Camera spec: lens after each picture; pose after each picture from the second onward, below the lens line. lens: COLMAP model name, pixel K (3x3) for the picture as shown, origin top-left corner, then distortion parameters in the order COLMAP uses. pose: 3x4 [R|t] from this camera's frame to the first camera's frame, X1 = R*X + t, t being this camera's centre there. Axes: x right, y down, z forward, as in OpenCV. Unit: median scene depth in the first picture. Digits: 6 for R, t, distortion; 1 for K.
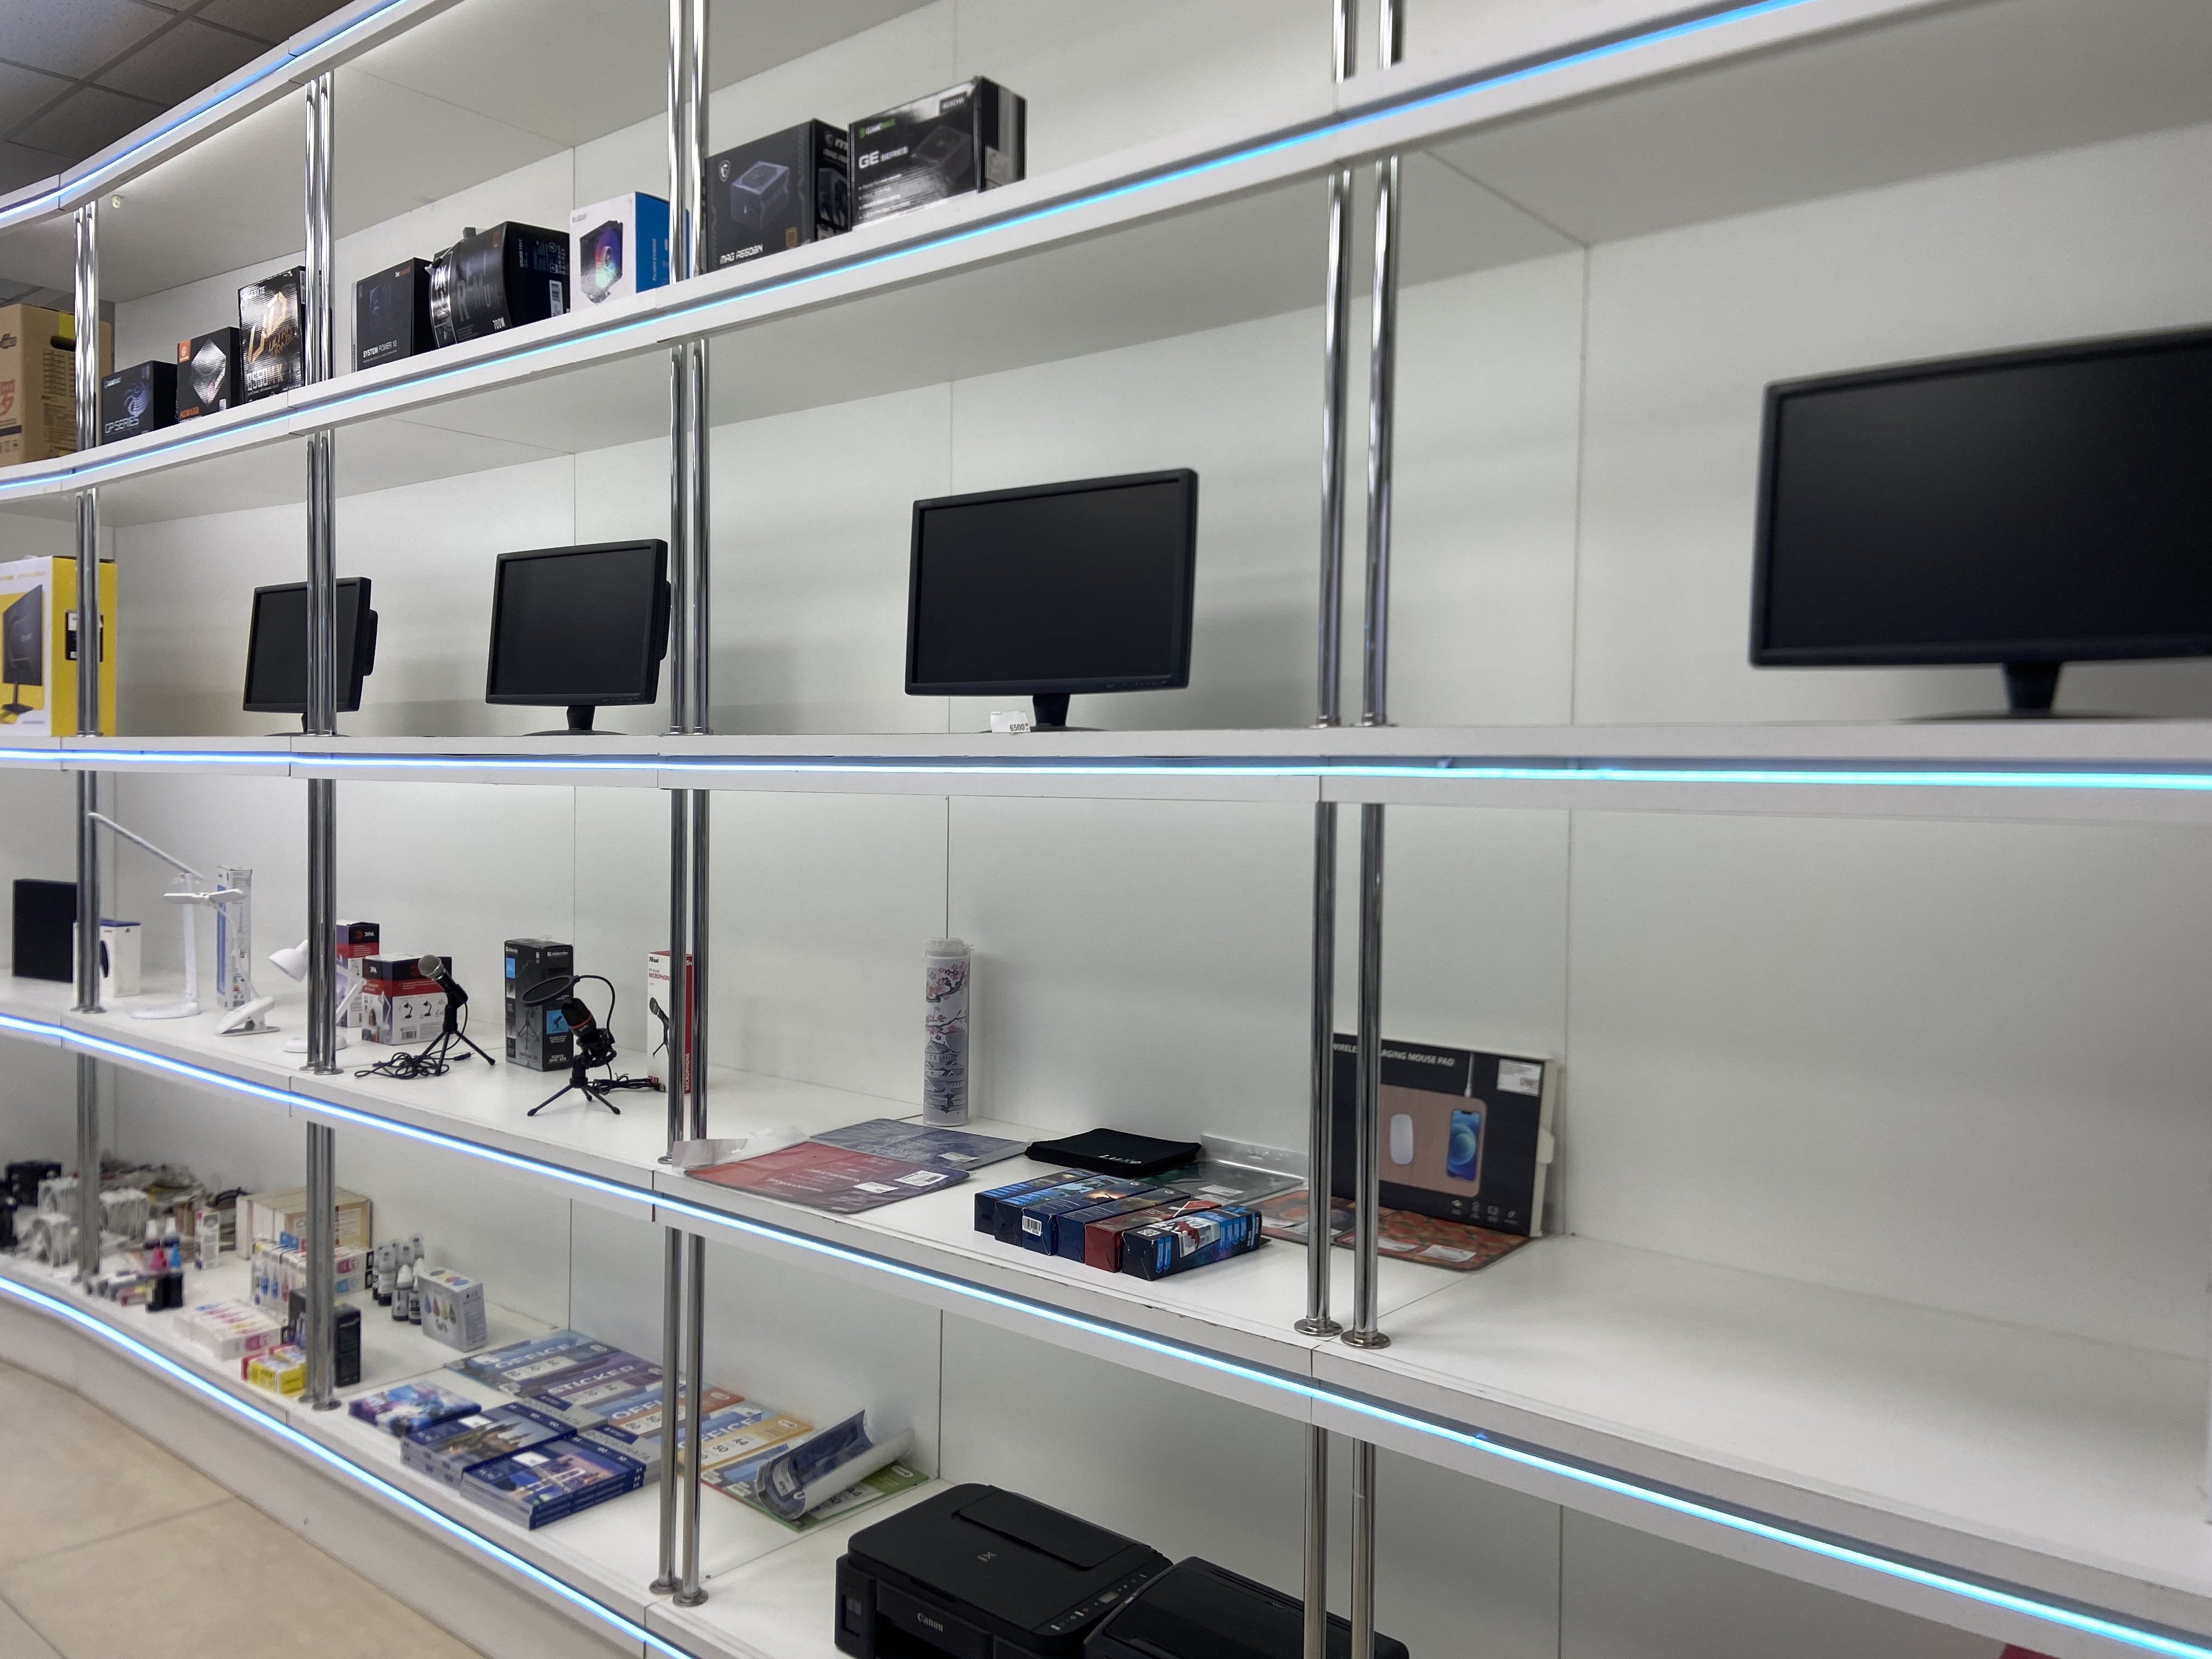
lens RADIAL K [[1675.8, 0, 1068.1], [0, 1675.8, 830.9], [0, 0, 1]] dist [0.138292, -0.189967]
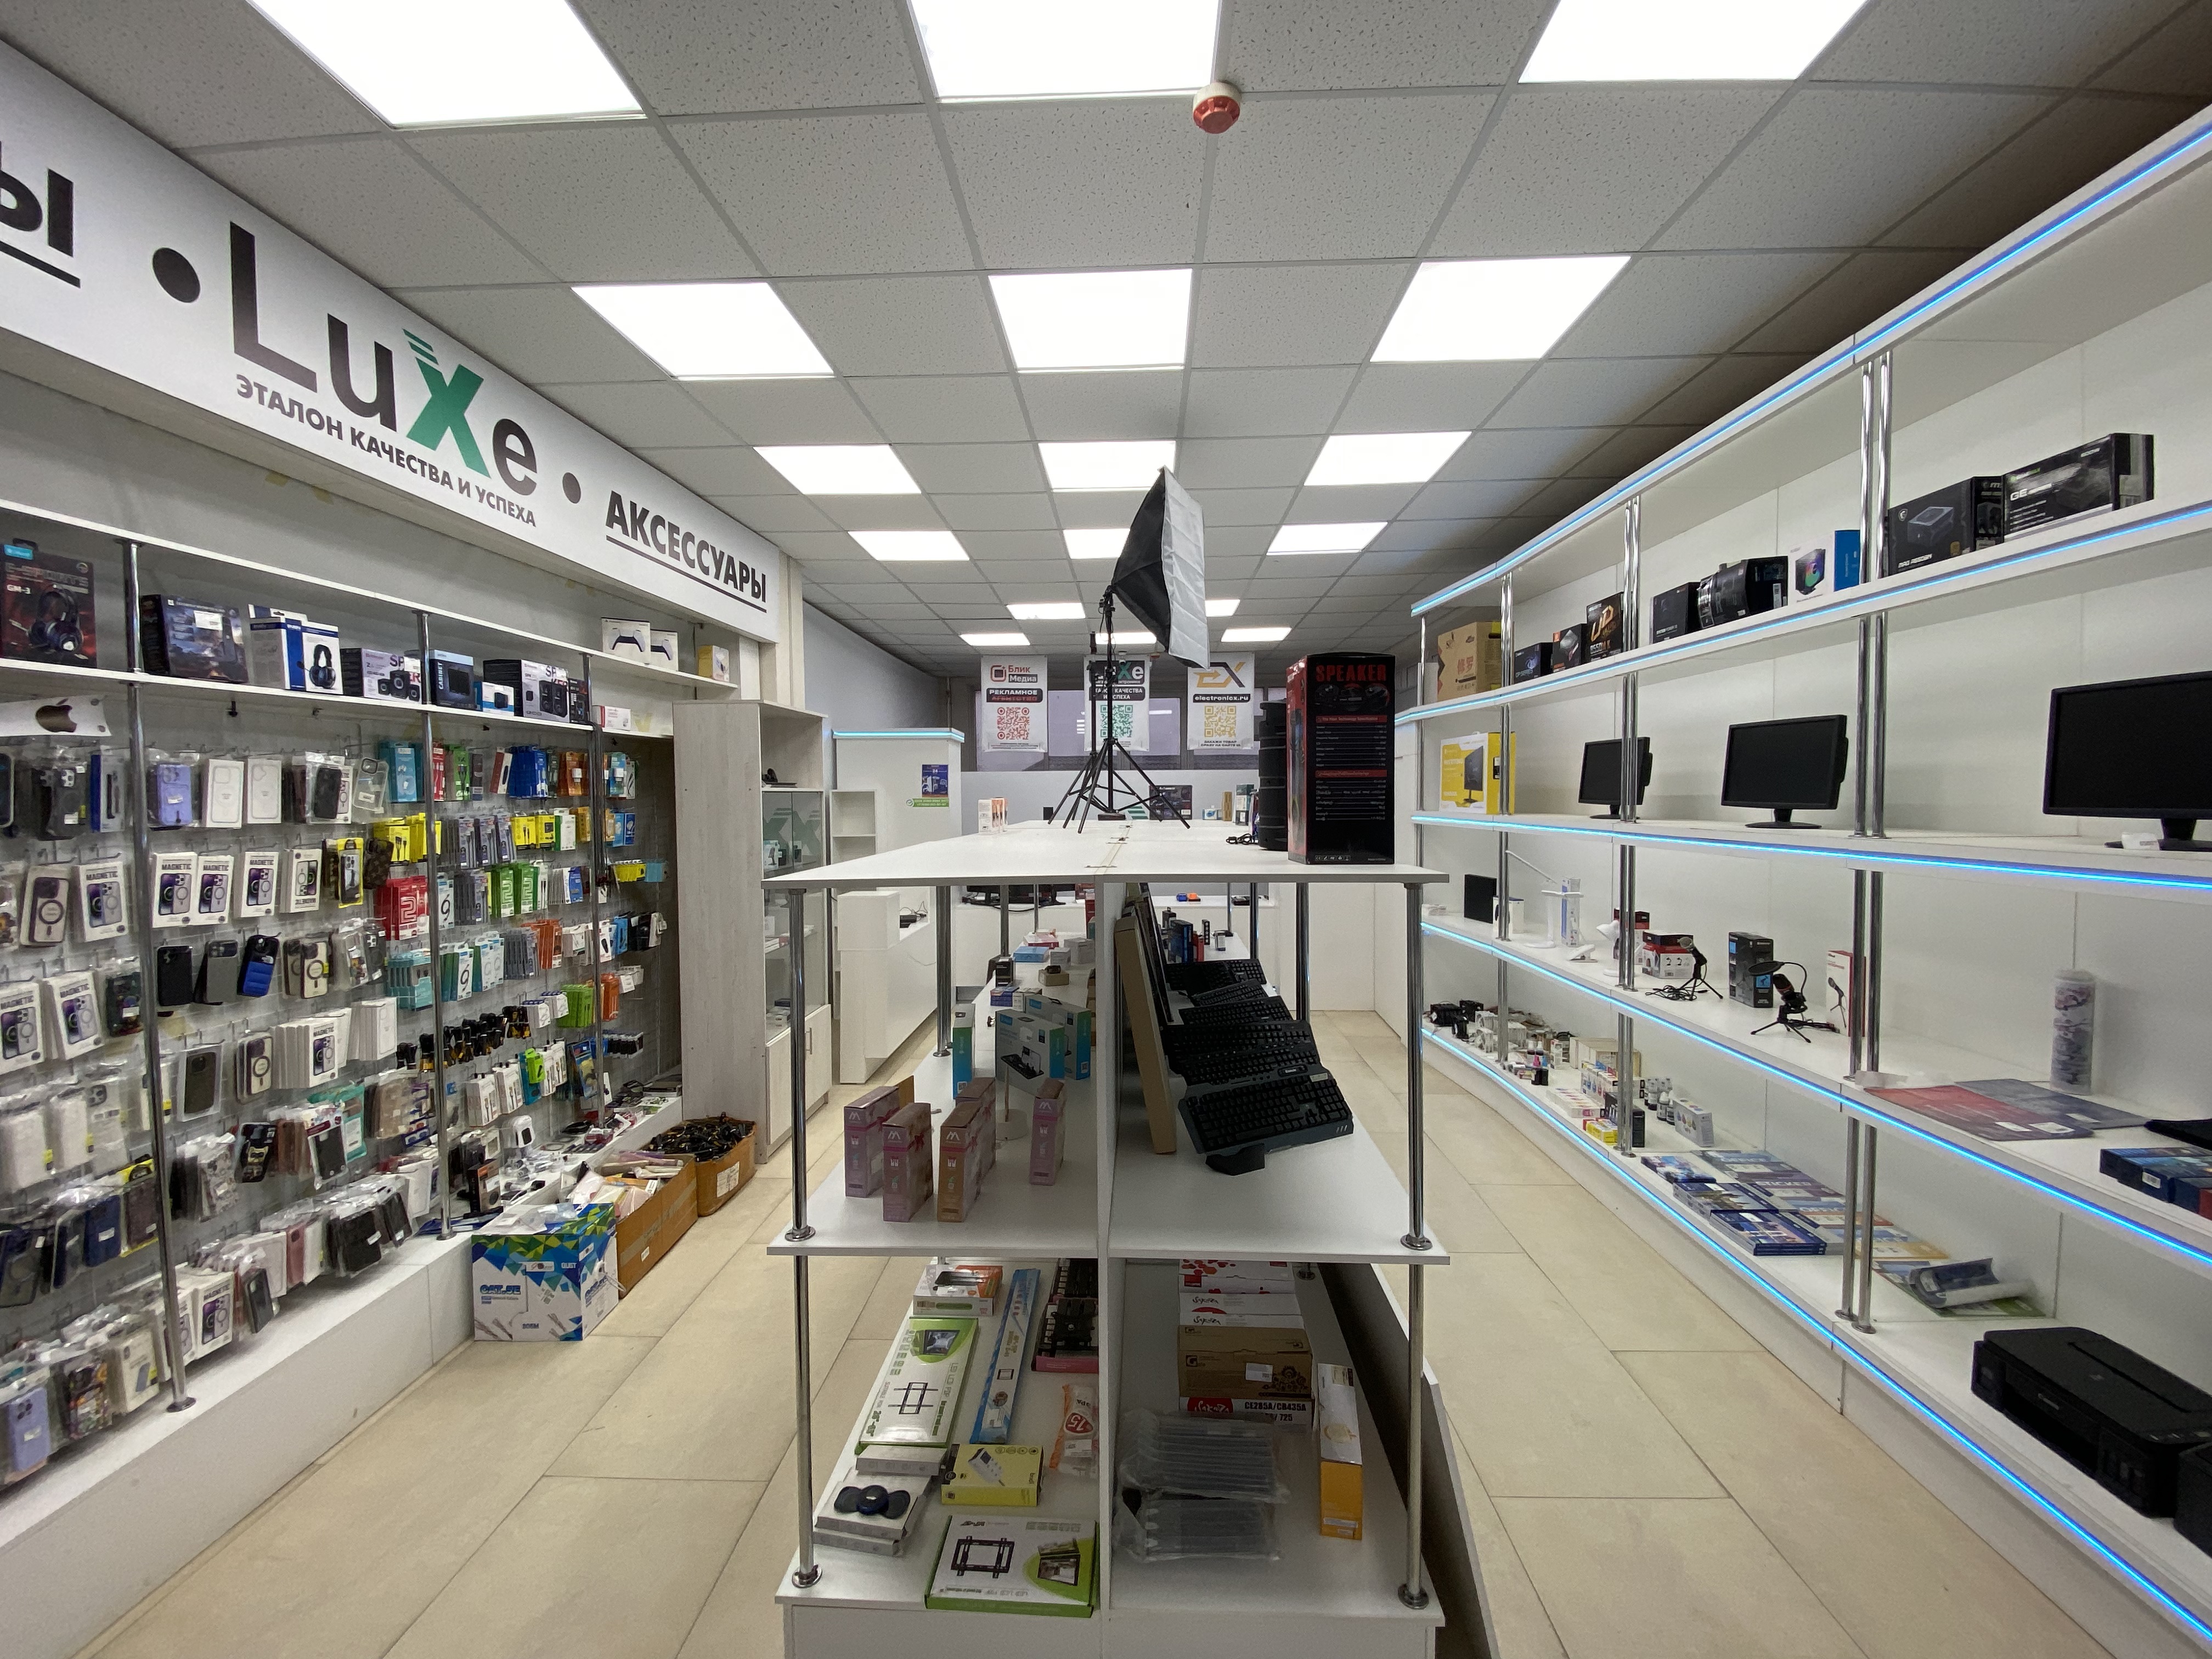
lens RADIAL K [[891.5, 0, 1107.1], [0, 891.5, 822.5], [0, 0, 1]] dist [0.015336, -0.018160]
pose [[0.630695, 0.007731, -0.775993, -0.005531], [-0.011719, 0.999931, 0.000437, -0.050680], [0.775943, 0.008818, 0.630742, -0.147552]]
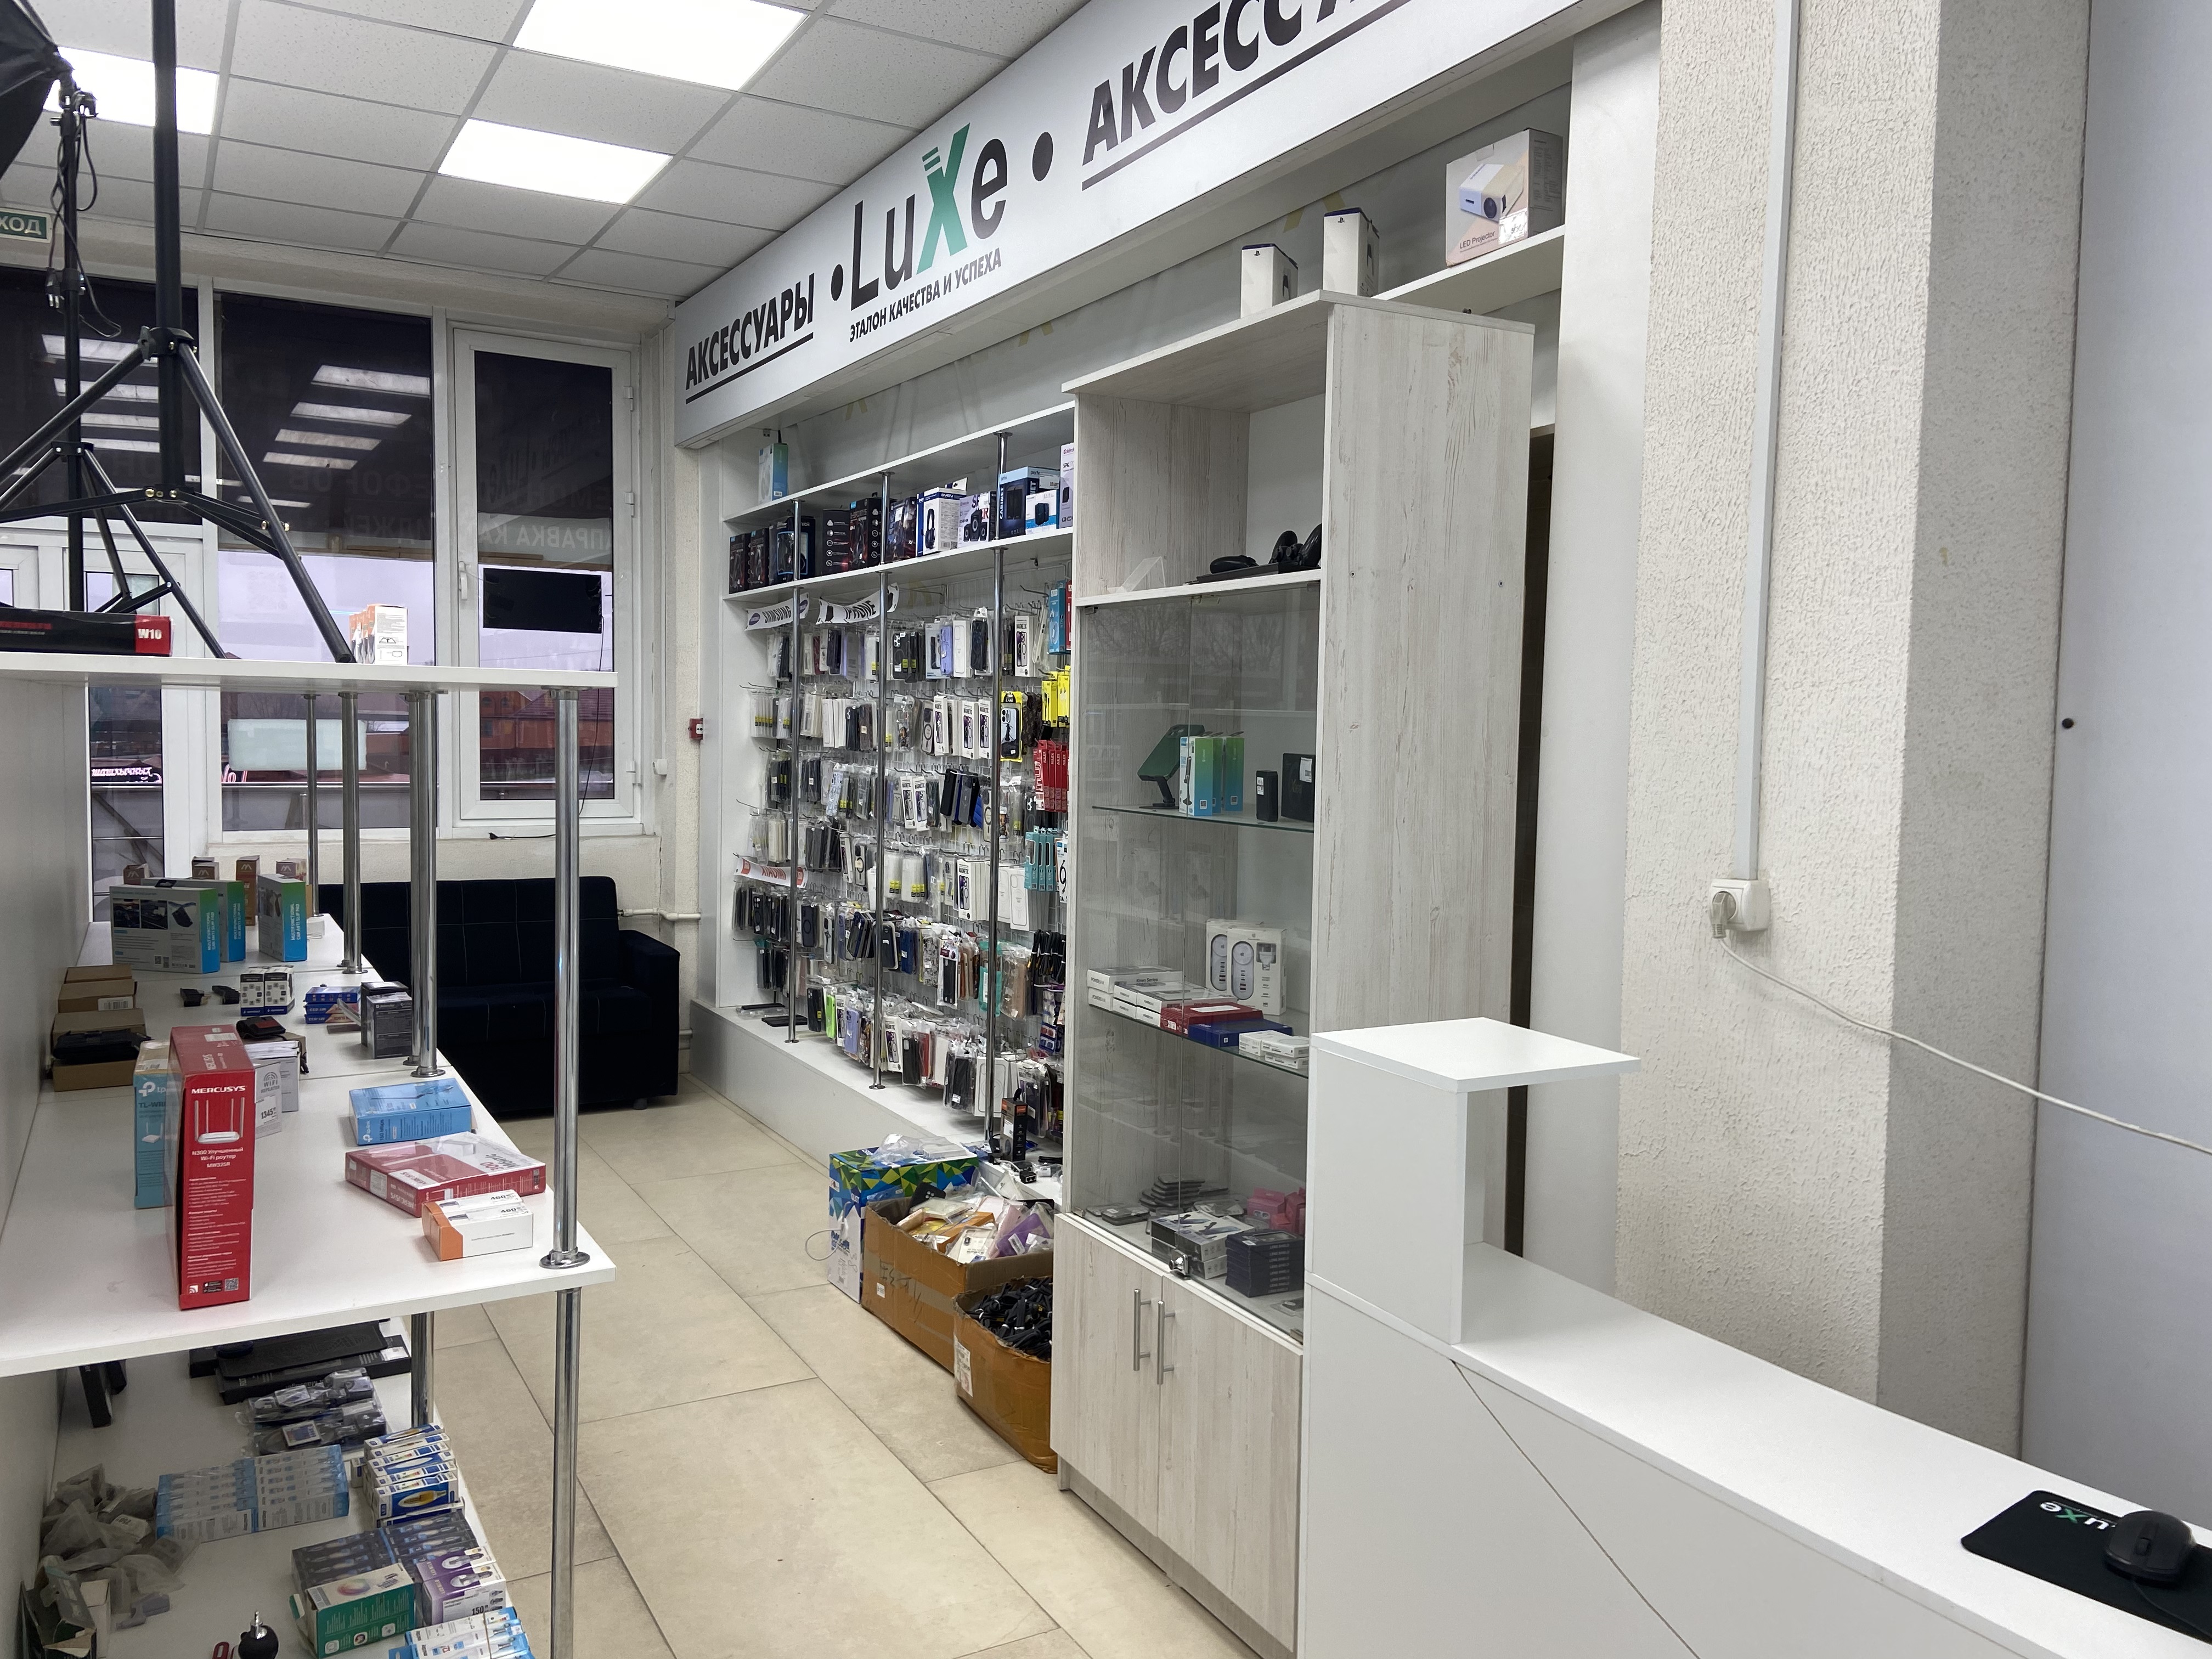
lens RADIAL K [[1675.8, 0, 1068.1], [0, 1675.8, 830.9], [0, 0, 1]] dist [0.138292, -0.189967]
pose [[-0.936943, -0.052088, 0.345580, -1.637599], [-0.017516, 0.994587, 0.102419, -0.058580], [-0.349044, 0.089907, -0.932784, 1.209347]]
